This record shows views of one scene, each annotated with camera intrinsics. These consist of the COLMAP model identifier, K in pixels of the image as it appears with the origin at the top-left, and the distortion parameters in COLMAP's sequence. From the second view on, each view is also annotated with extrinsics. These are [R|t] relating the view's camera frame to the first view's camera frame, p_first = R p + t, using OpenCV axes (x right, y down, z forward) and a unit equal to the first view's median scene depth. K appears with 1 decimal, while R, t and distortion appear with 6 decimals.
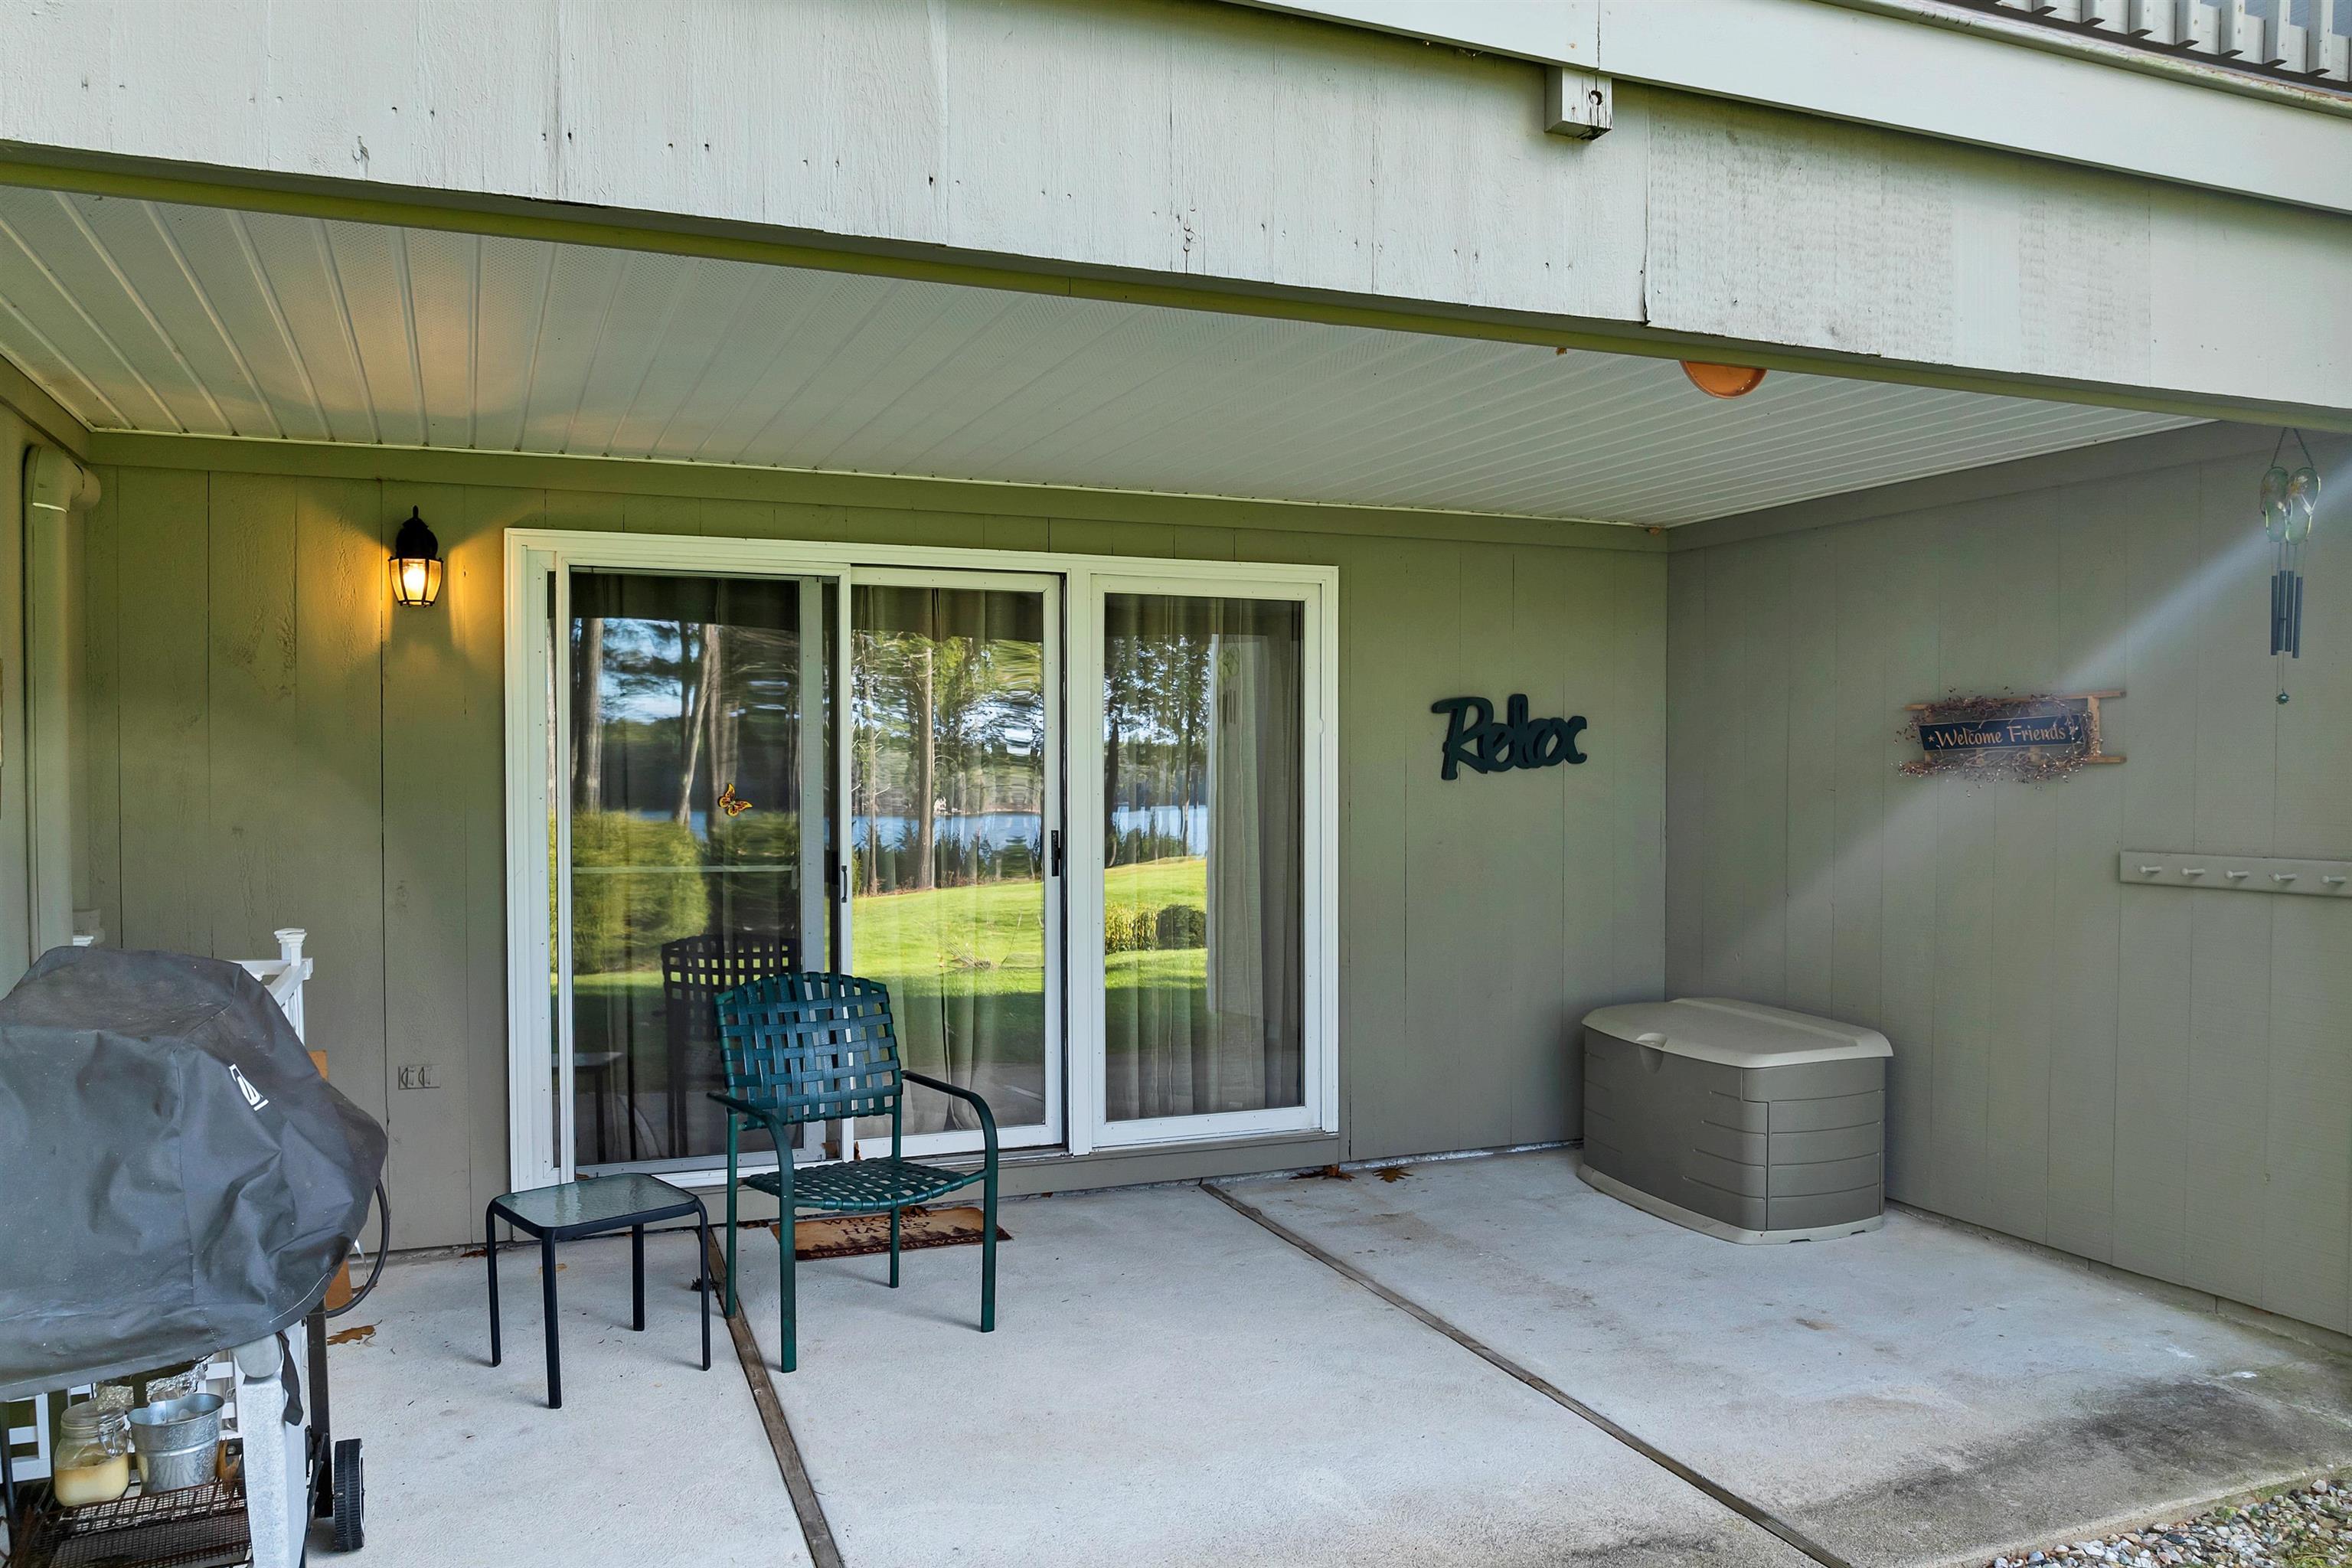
lens RADIAL K [[1723.4, 0, 1187.4], [0, 1723.4, 793.6], [0, 0, 1]] dist [-0.038735, -0.002731]
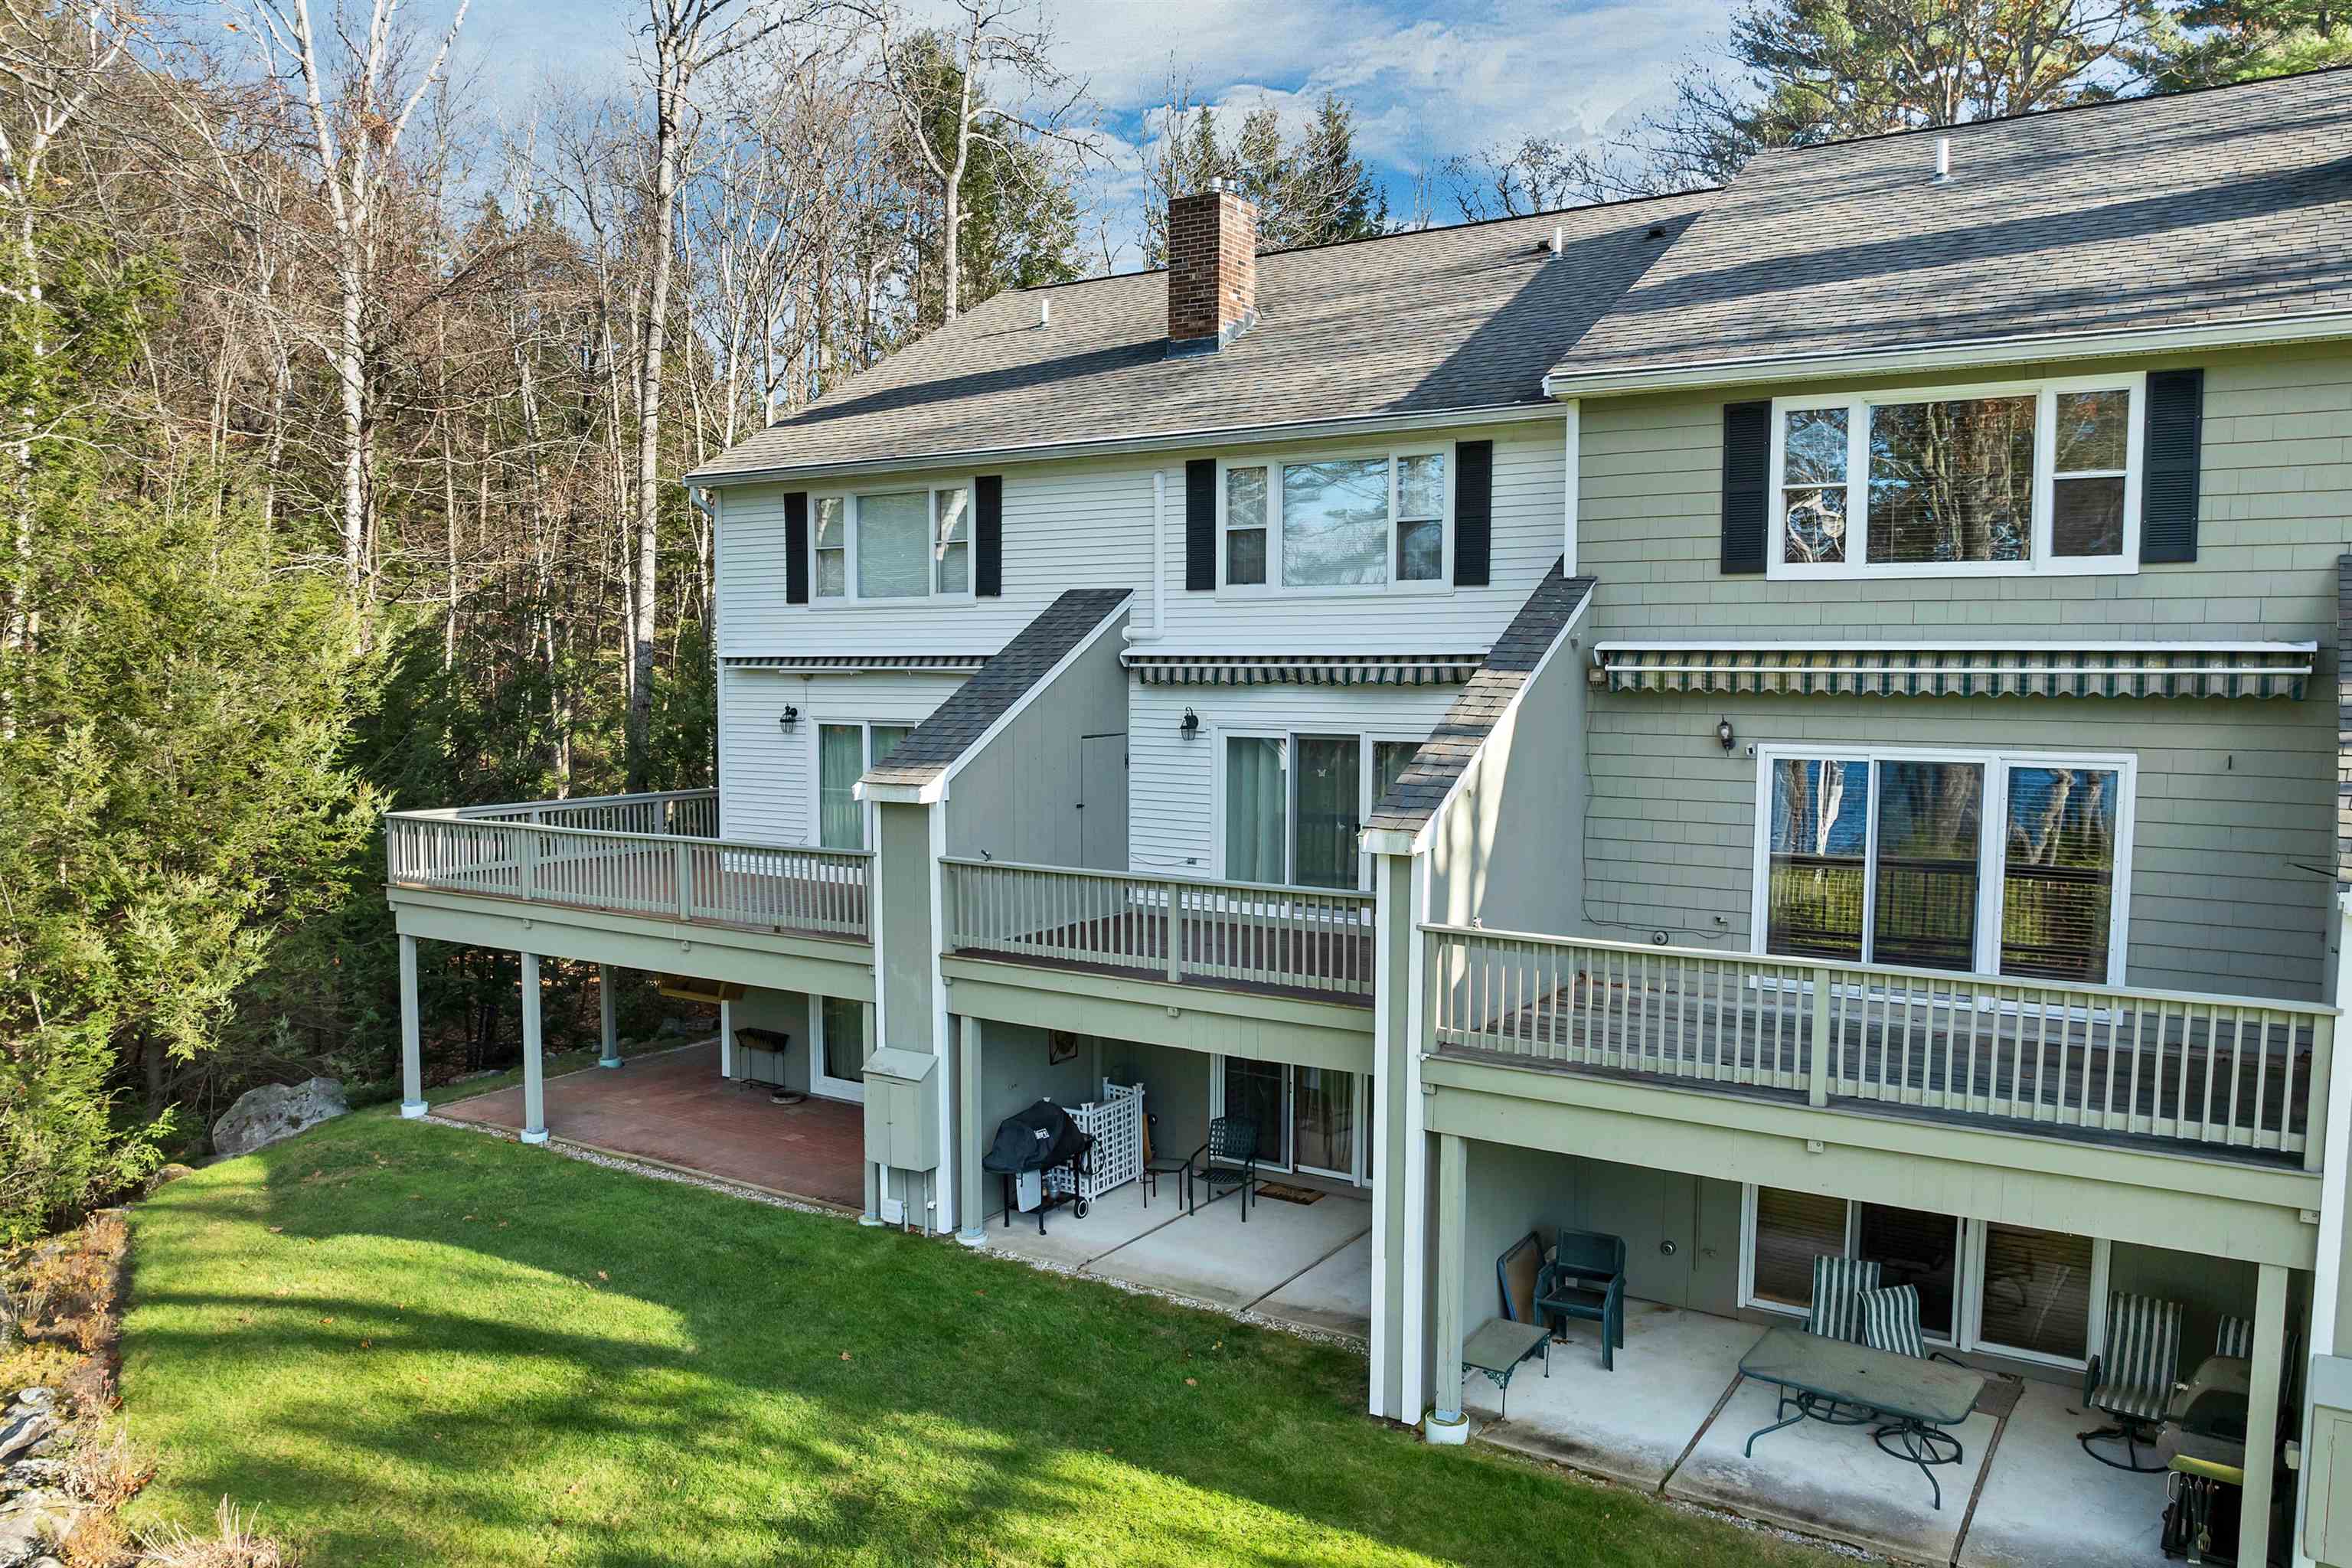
lens RADIAL K [[1723.4, 0, 1187.4], [0, 1723.4, 793.6], [0, 0, 1]] dist [-0.038735, -0.002731]
pose [[0.570808, 0.066796, -0.818362, 2.886296], [-0.011377, 0.997233, 0.073460, -0.921582], [0.821005, -0.032621, 0.569989, -1.262222]]
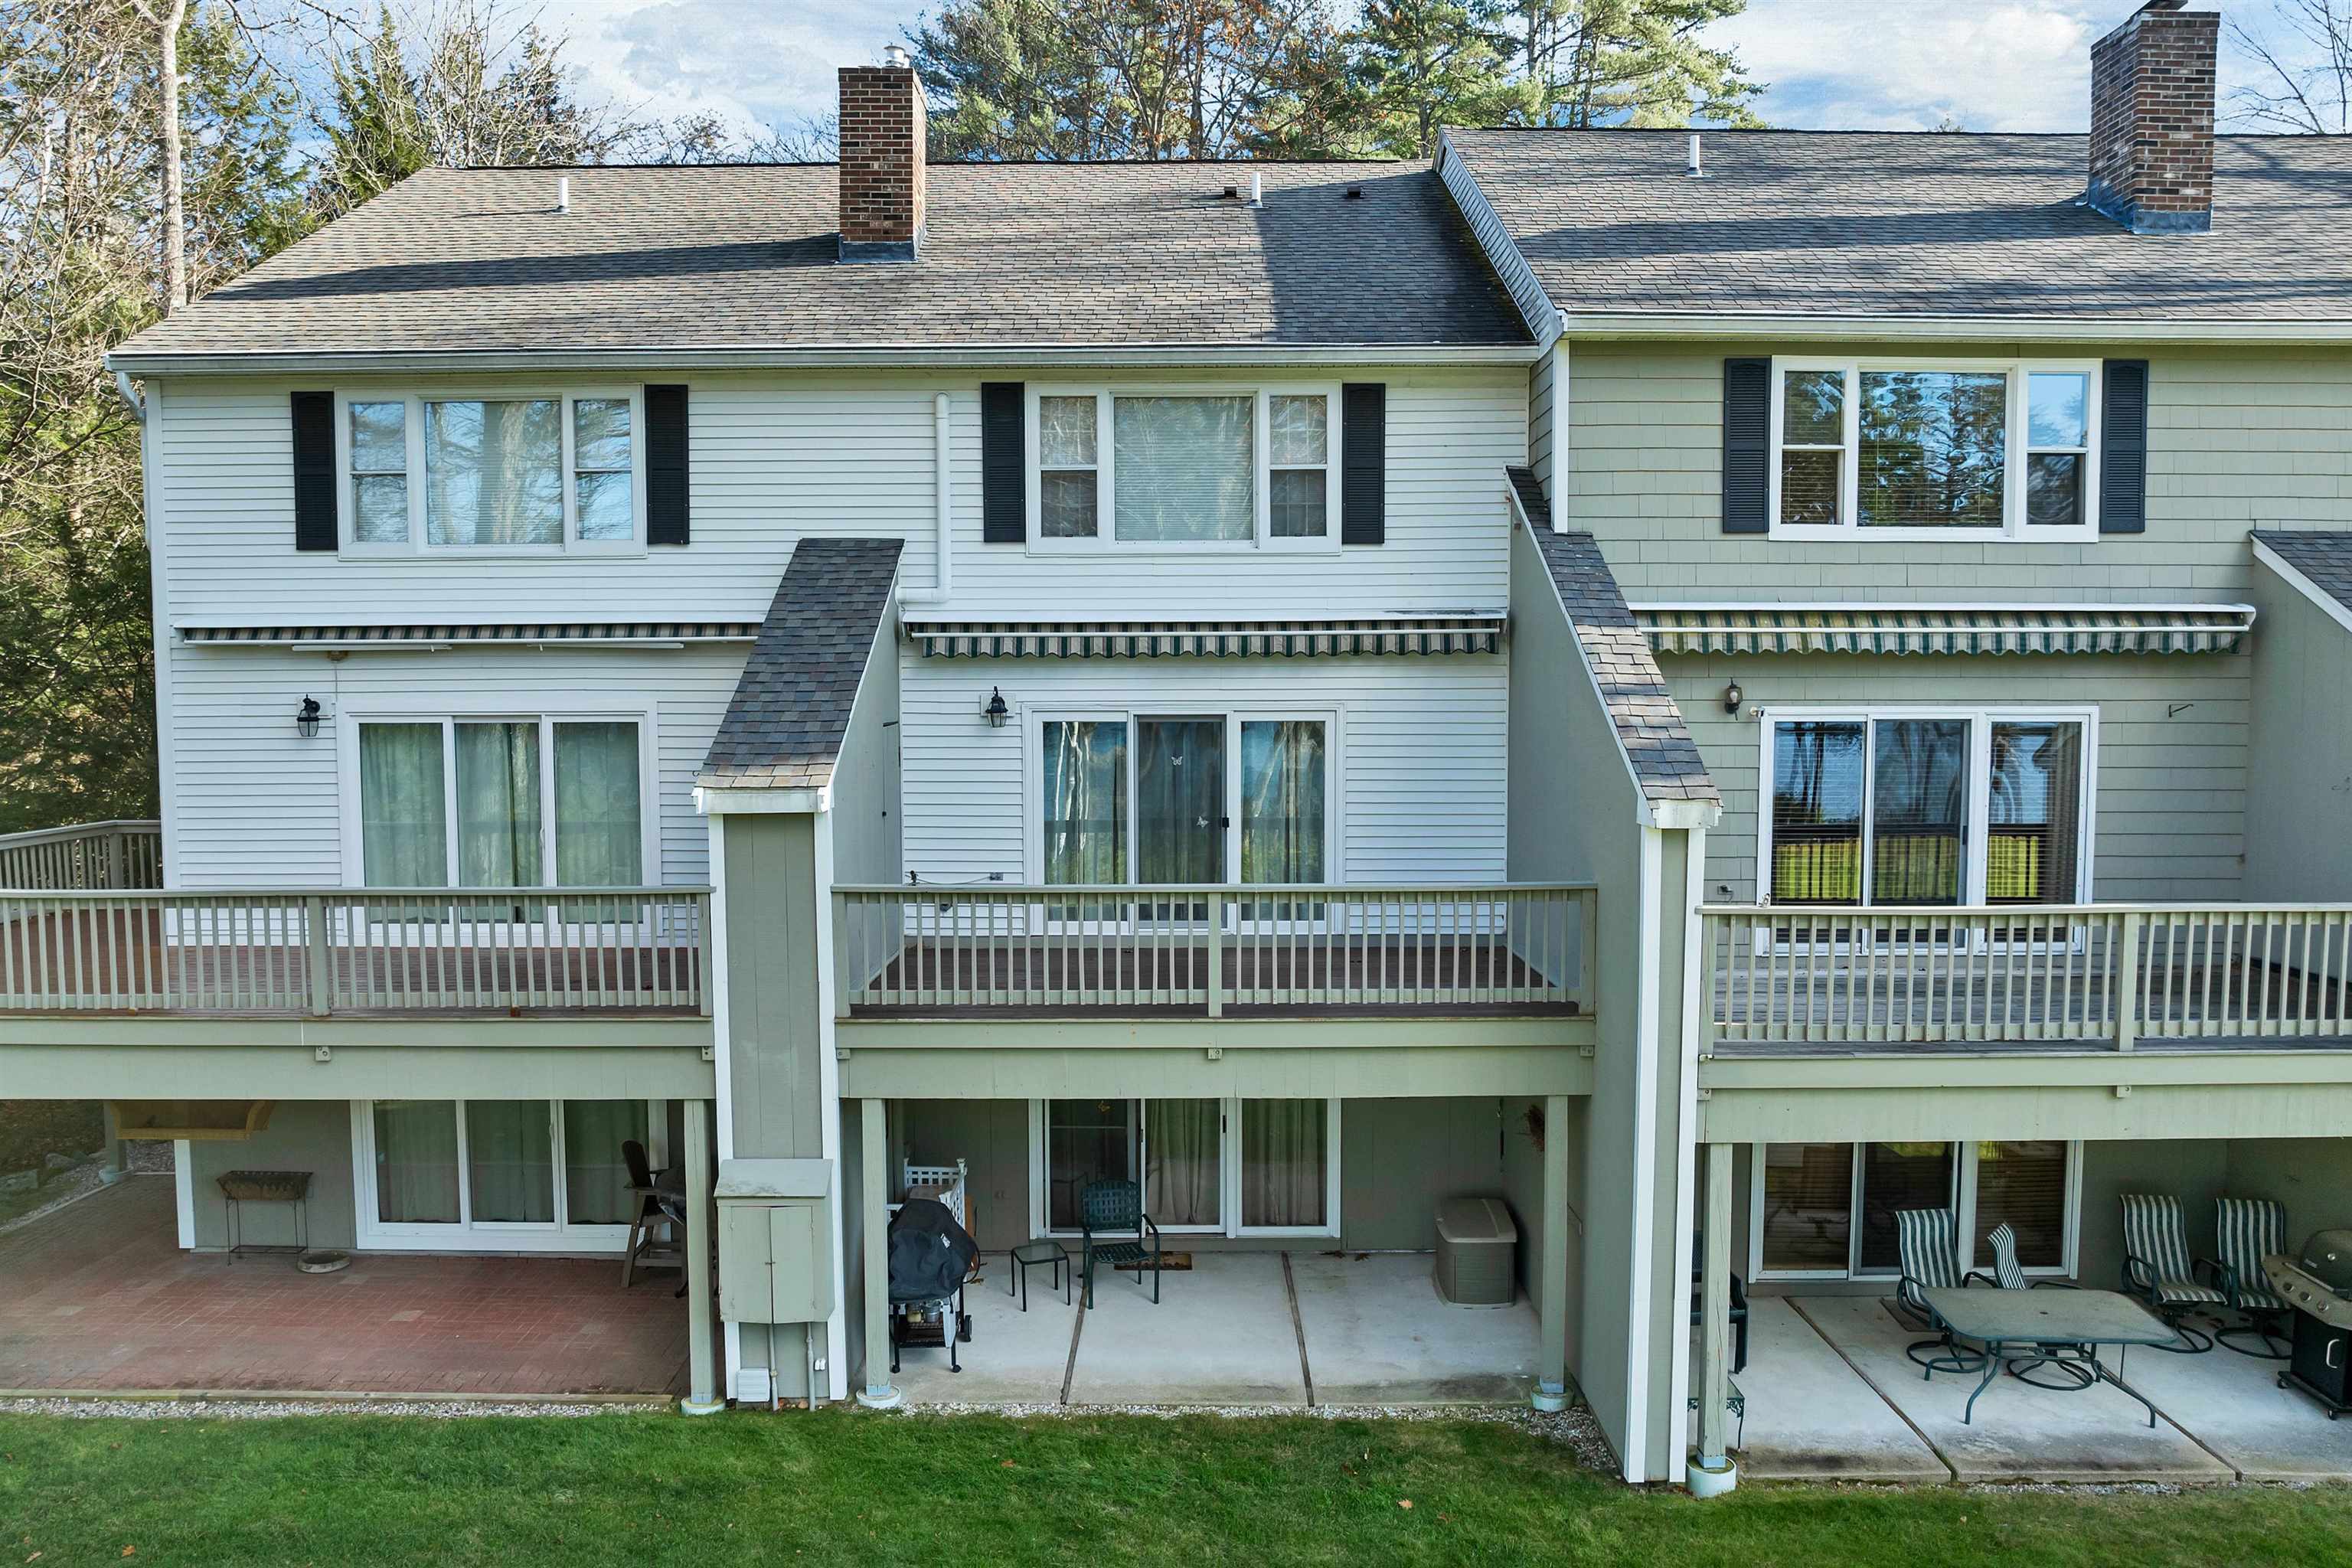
lens RADIAL K [[1723.4, 0, 1187.4], [0, 1723.4, 793.6], [0, 0, 1]] dist [-0.038735, -0.002731]
pose [[0.927835, 0.024589, -0.372180, 1.093222], [-0.004139, 0.998442, 0.055646, -0.804285], [0.372969, -0.050089, 0.926491, -1.871135]]
